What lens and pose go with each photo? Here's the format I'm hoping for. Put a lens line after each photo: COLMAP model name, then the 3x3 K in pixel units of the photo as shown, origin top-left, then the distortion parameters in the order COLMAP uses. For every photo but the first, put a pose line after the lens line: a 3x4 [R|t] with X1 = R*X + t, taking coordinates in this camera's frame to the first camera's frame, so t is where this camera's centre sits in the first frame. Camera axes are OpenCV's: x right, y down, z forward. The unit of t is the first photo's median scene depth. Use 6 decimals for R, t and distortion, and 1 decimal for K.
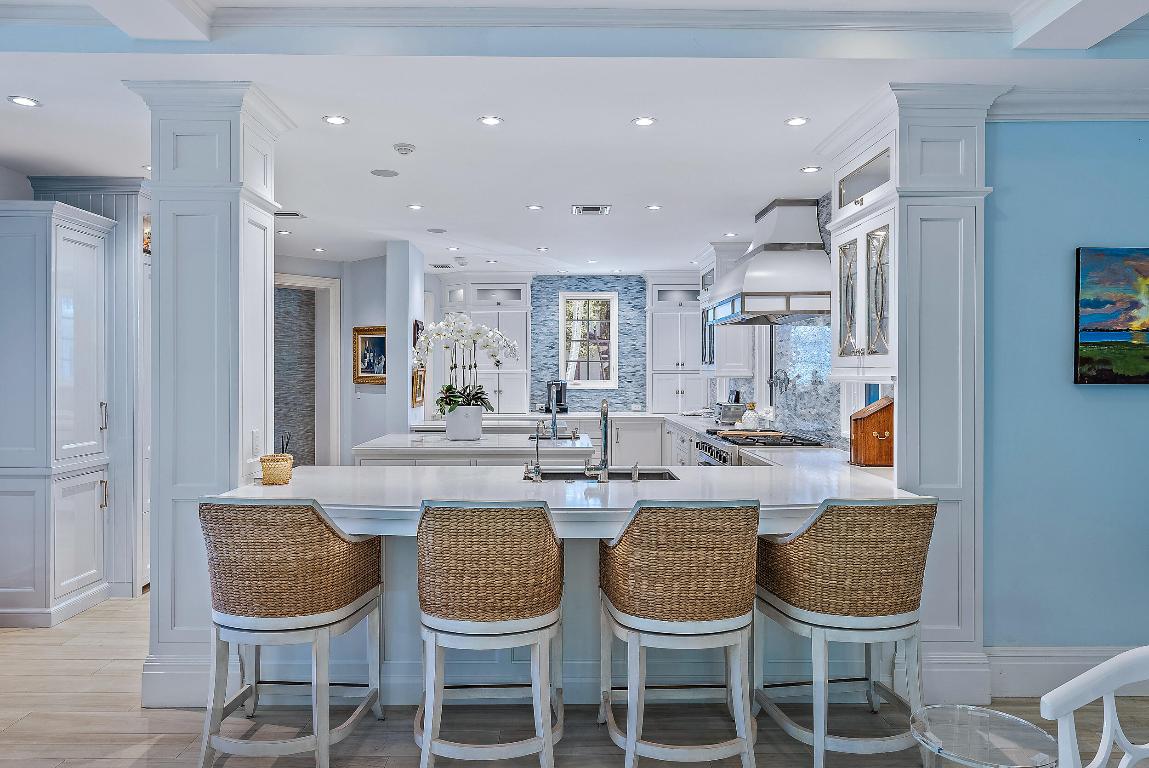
lens RADIAL K [[772.6, 0, 574.5], [0, 772.6, 384.0], [0, 0, 1]] dist [-0.002472, -0.000804]
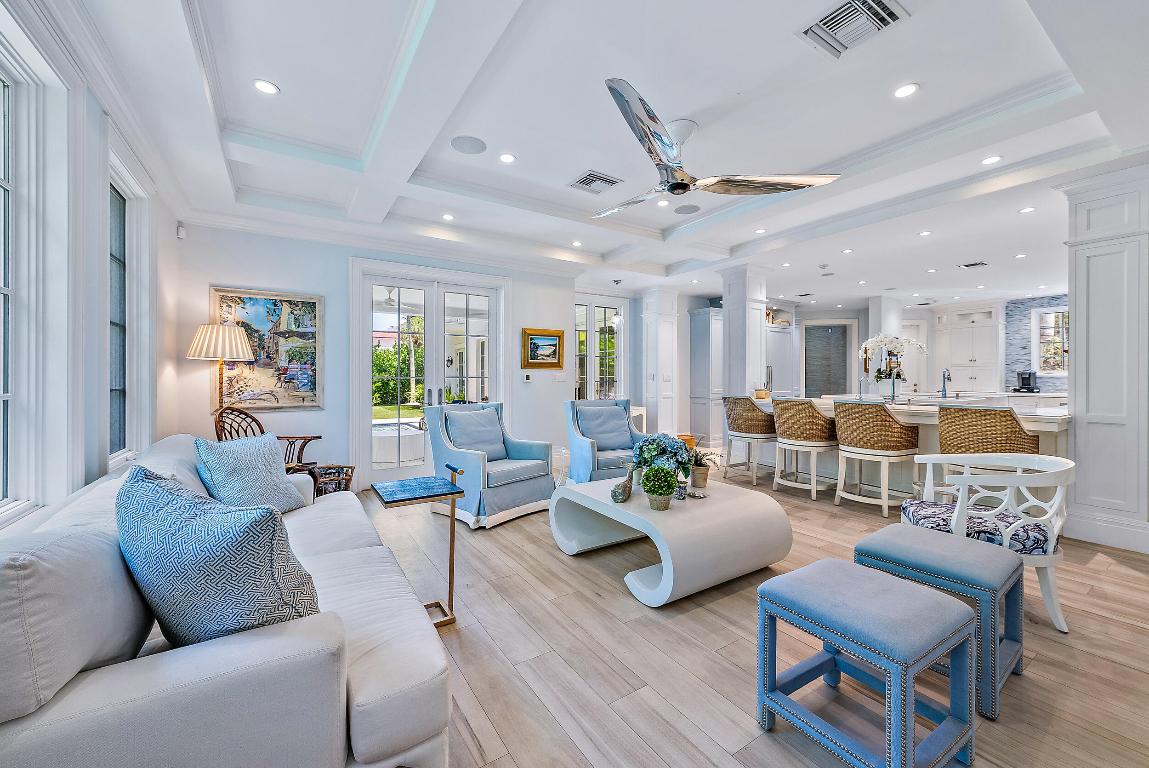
lens RADIAL K [[455.2, 0, 574.5], [0, 455.2, 384.0], [0, 0, 1]] dist [-0.000893, -0.000082]
pose [[0.530548, 0.013316, -0.847550, 0.255162], [-0.015382, 0.999863, 0.006080, 0.029089], [0.847515, 0.009811, 0.530681, -0.178142]]
